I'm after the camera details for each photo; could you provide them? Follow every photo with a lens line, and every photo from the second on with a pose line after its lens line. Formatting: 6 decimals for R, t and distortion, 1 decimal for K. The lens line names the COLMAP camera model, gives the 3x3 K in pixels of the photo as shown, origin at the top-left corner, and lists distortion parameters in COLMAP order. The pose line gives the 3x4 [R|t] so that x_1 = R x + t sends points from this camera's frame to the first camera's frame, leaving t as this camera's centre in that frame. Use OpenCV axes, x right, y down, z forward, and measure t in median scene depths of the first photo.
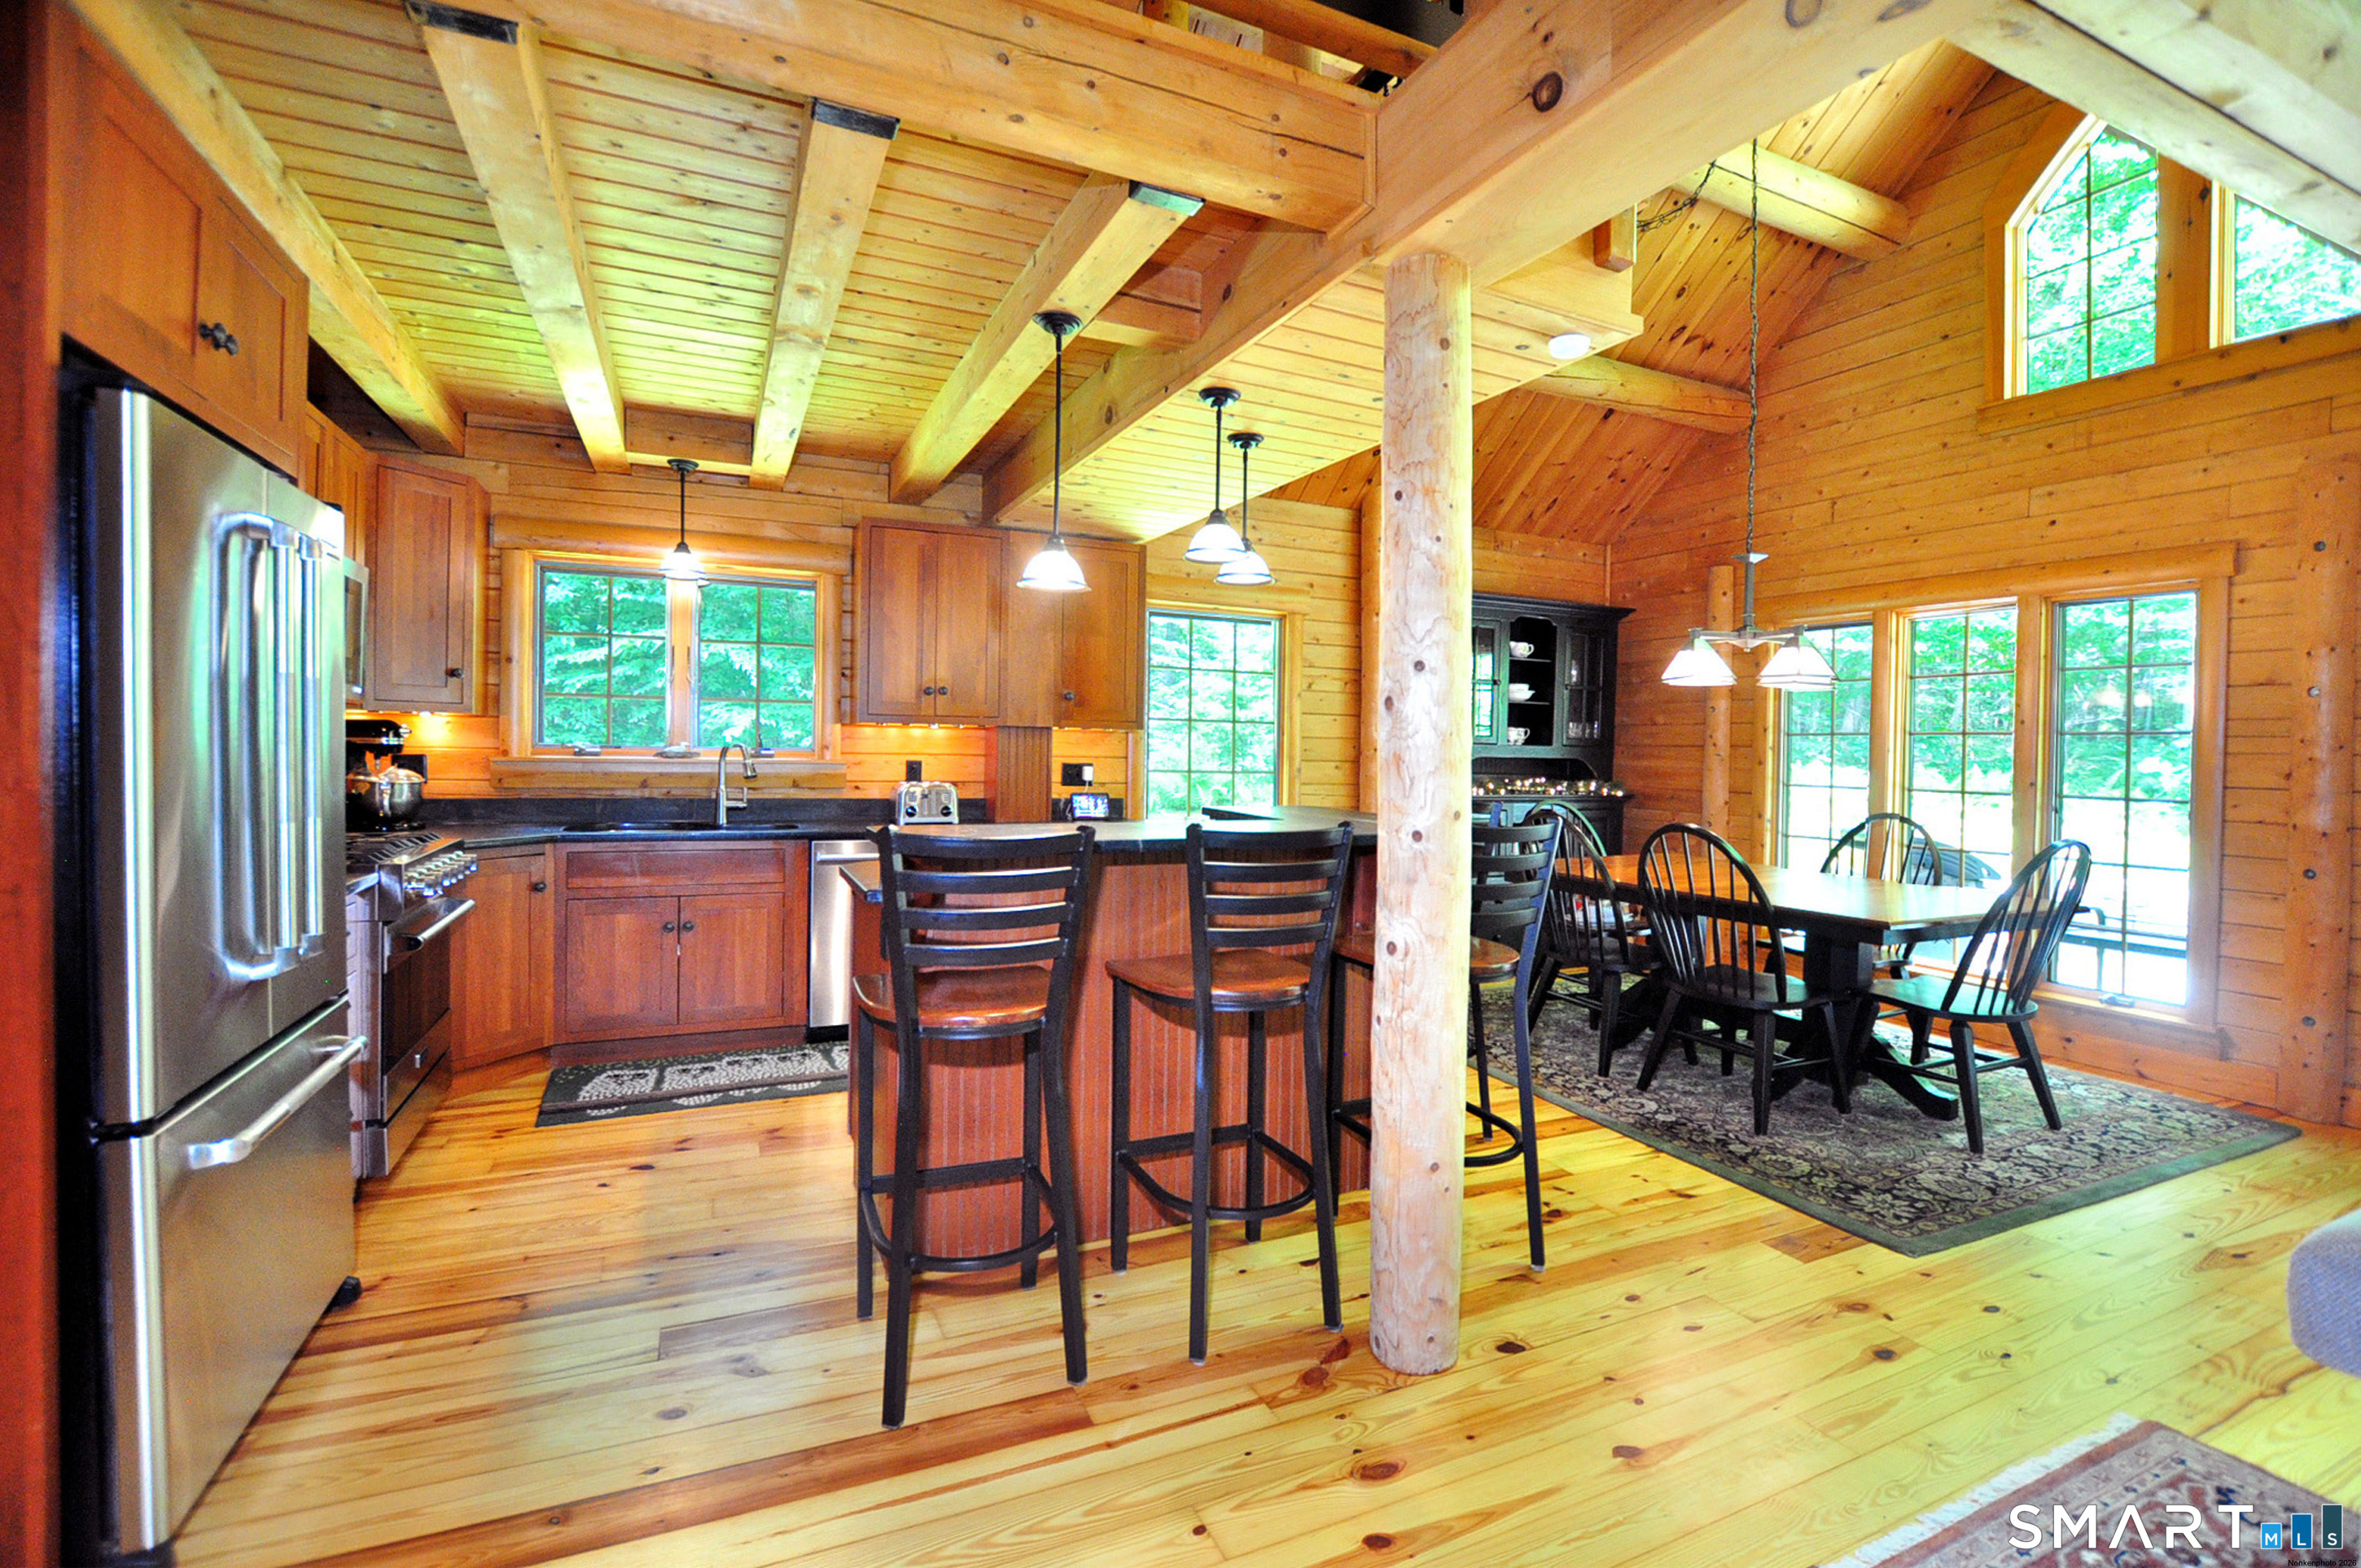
lens RADIAL K [[1045.4, 0, 1177.7], [0, 1045.4, 766.0], [0, 0, 1]] dist [-0.027550, 0.003199]
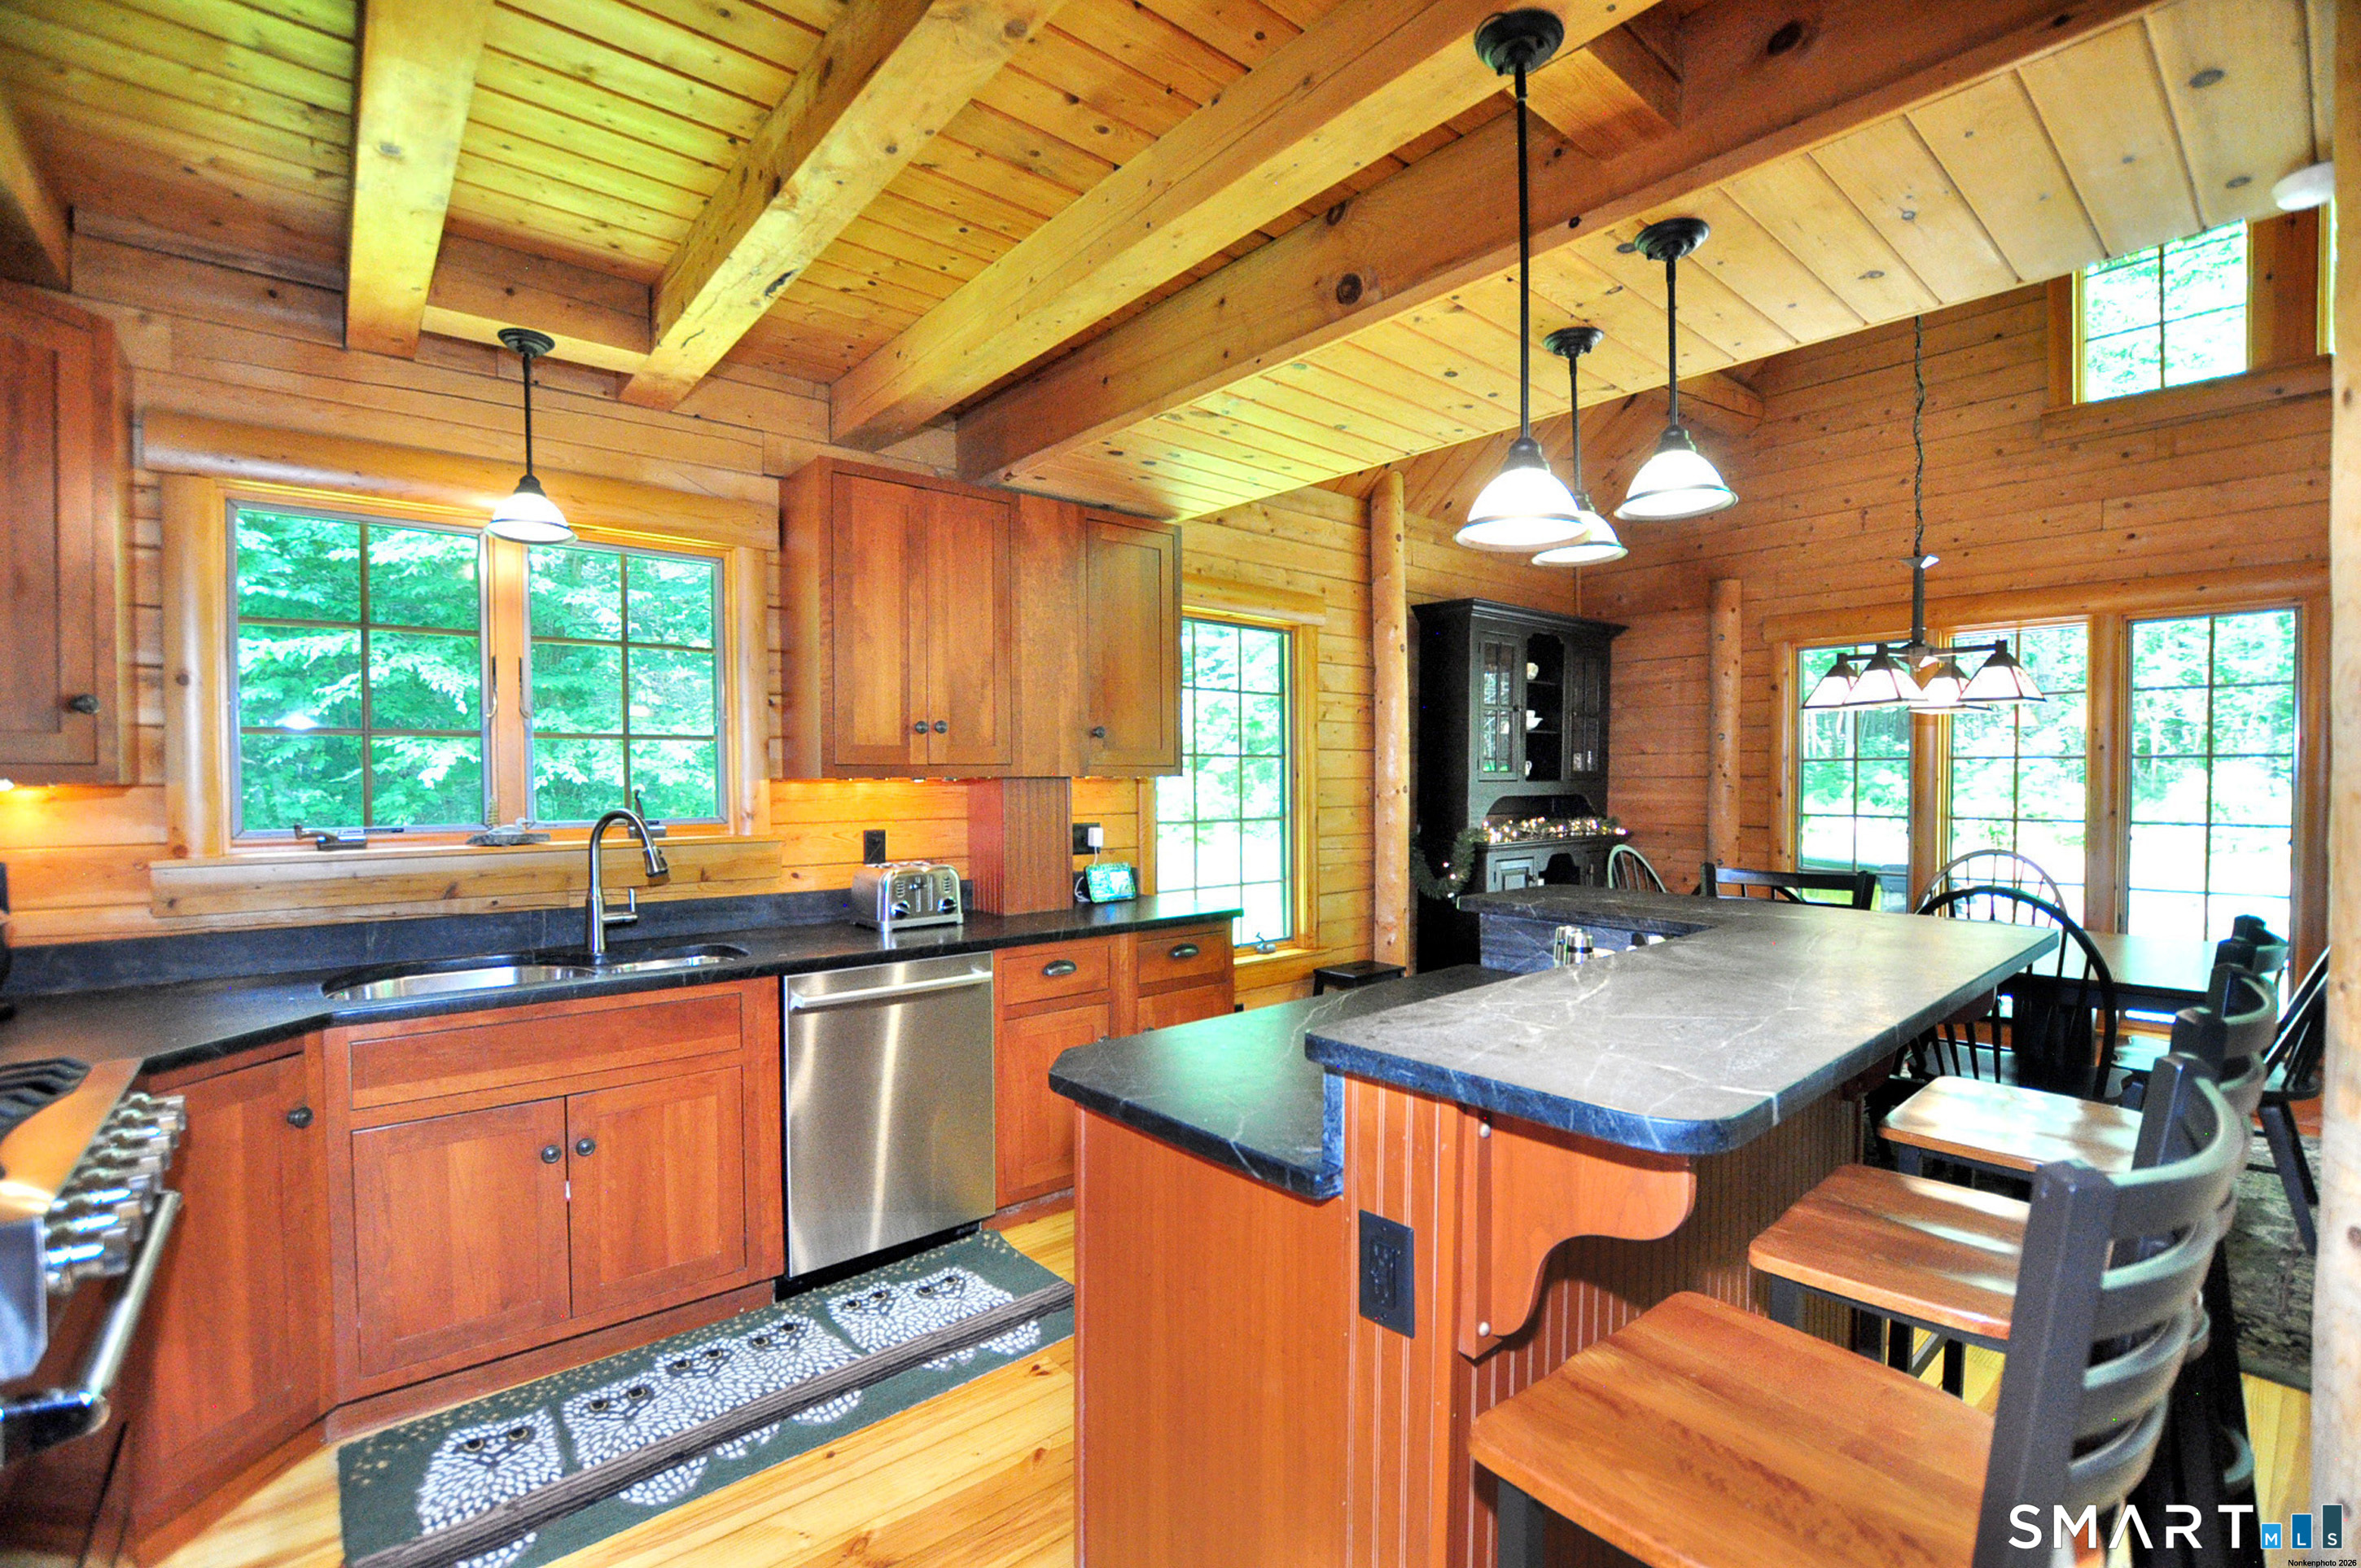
lens RADIAL K [[1045.4, 0, 1156.6], [0, 1045.4, 800.7], [0, 0, 1]] dist [-0.027550, 0.003199]
pose [[0.965654, -0.029864, 0.258109, -0.289257], [0.028256, 0.999551, 0.009936, -0.030180], [-0.258290, -0.002301, 0.966065, 0.346770]]
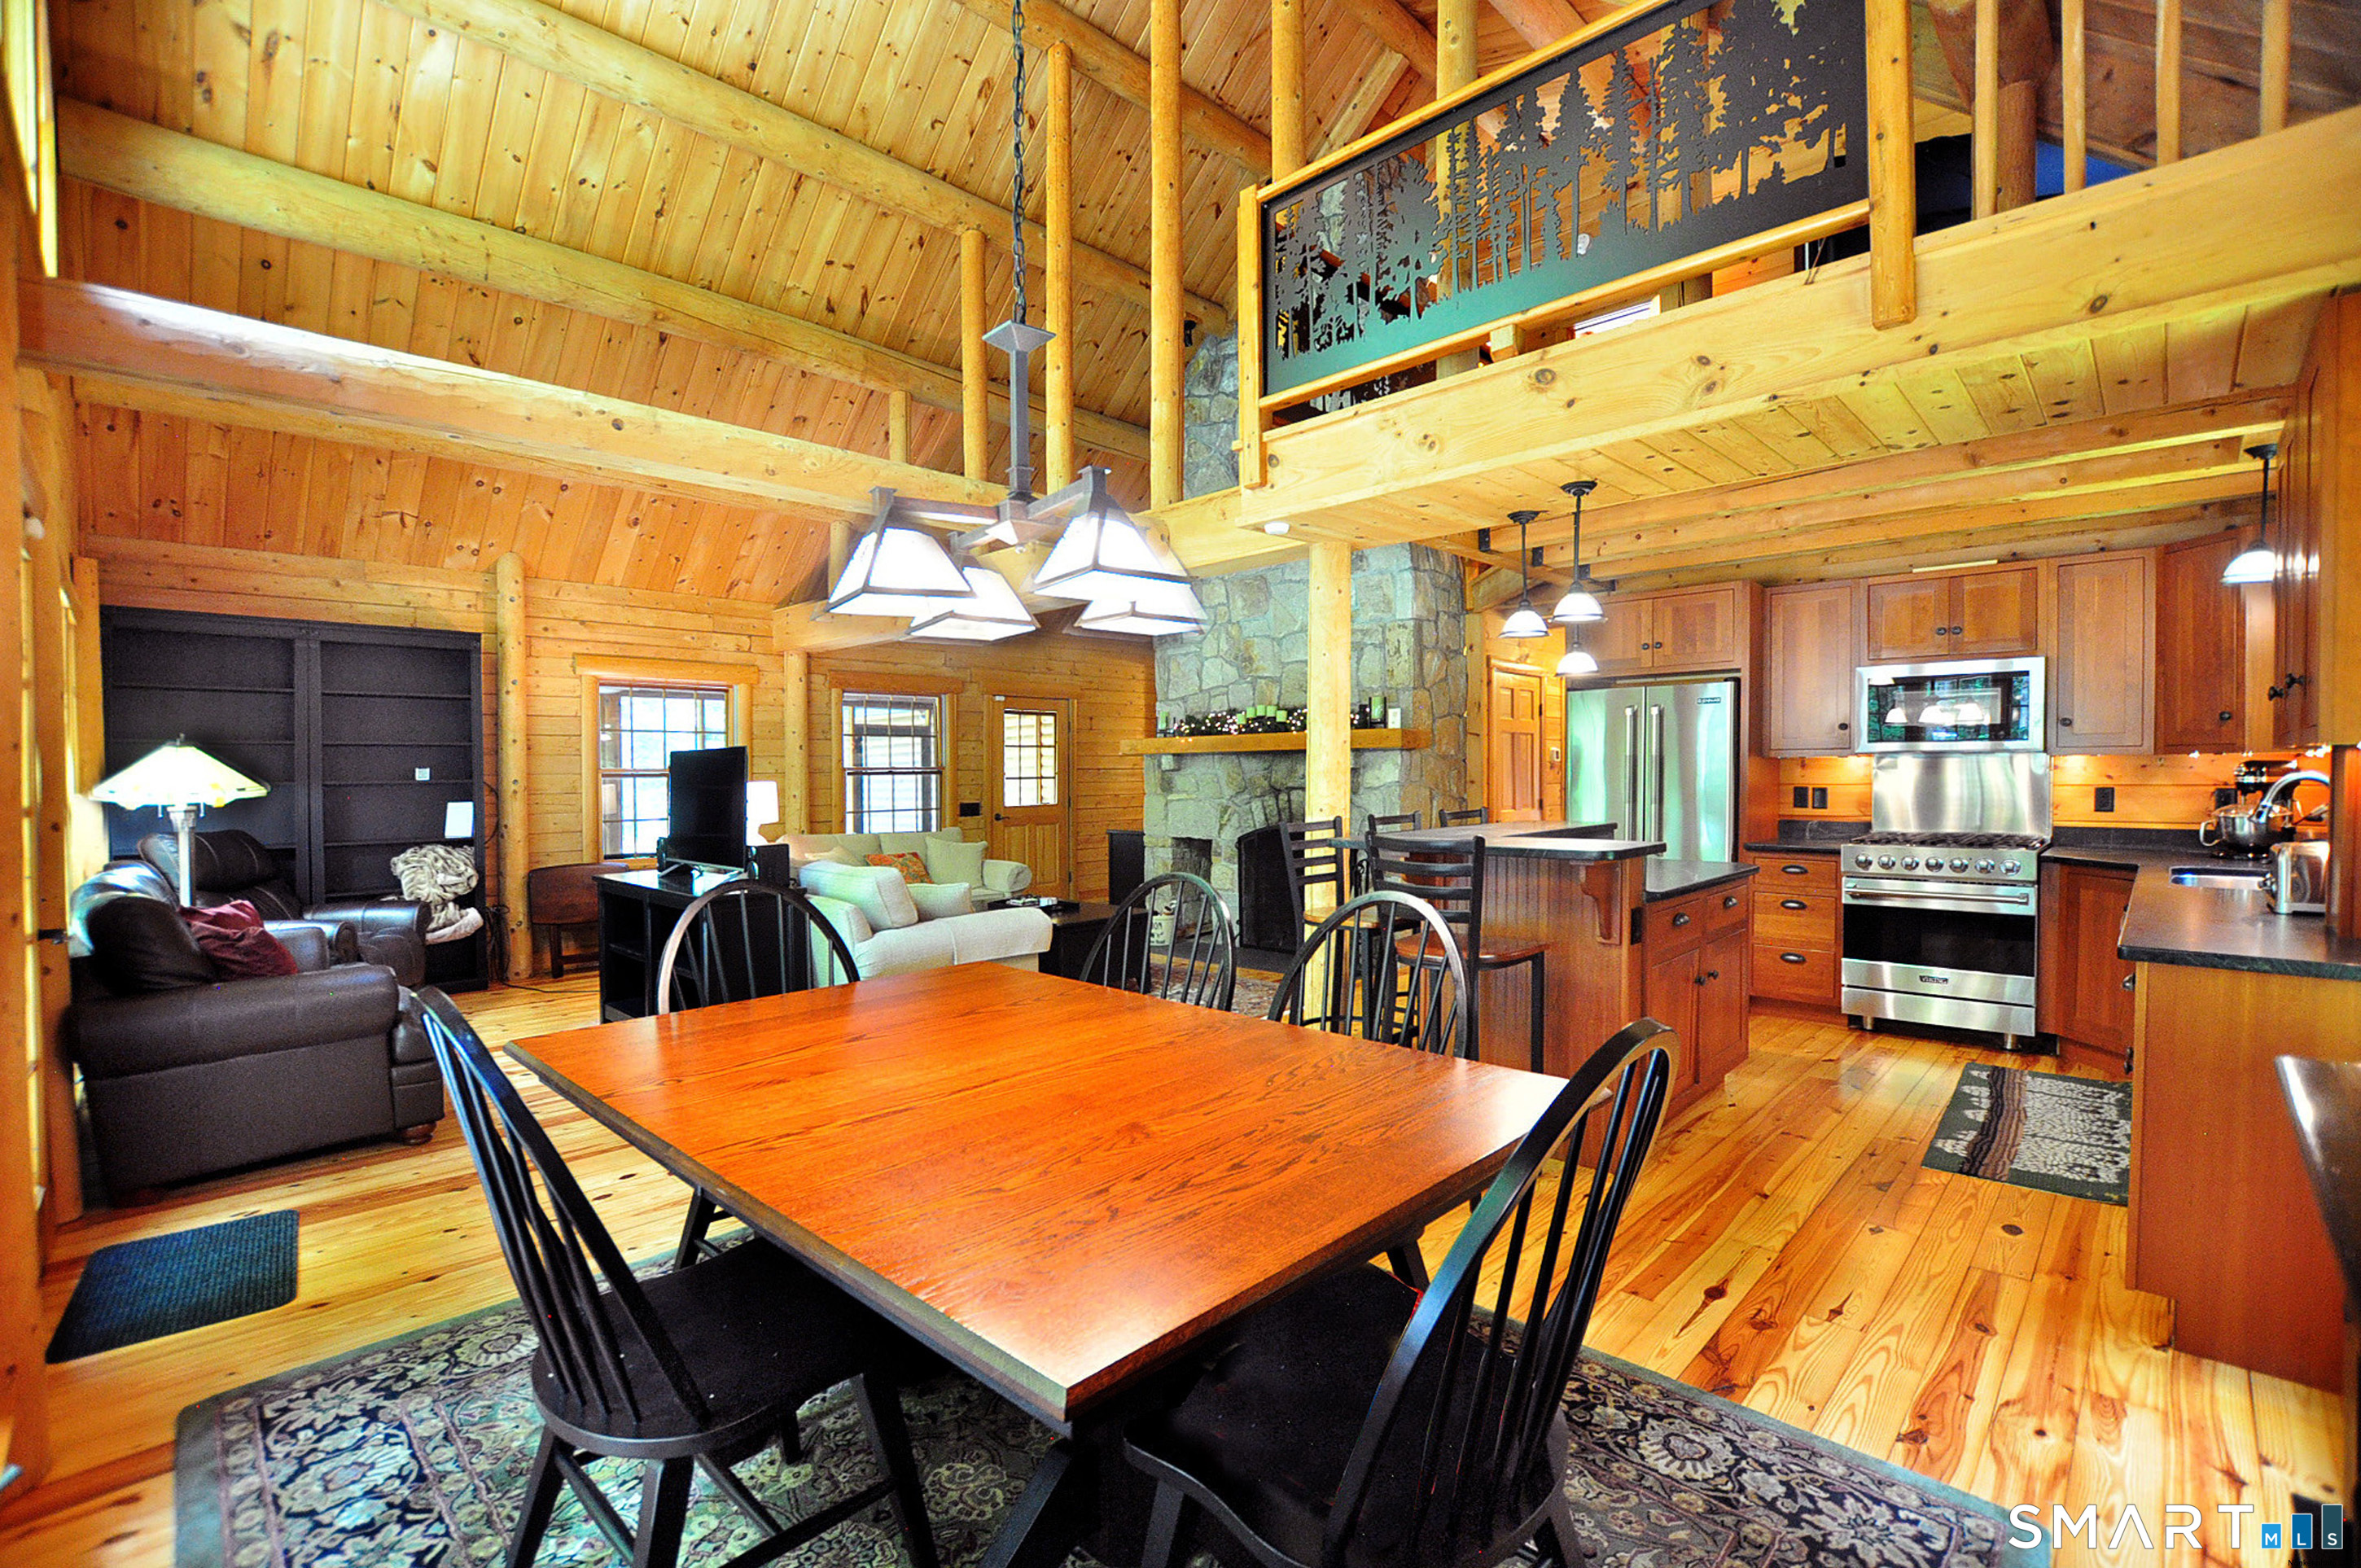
lens RADIAL K [[1045.4, 0, 1181.2], [0, 1045.4, 803.6], [0, 0, 1]] dist [-0.027550, 0.003199]
pose [[-0.929930, 0.000284, -0.367738, 0.644897], [-0.016059, 0.999014, 0.041381, -0.022803], [0.367387, 0.044387, -0.929008, 1.442913]]
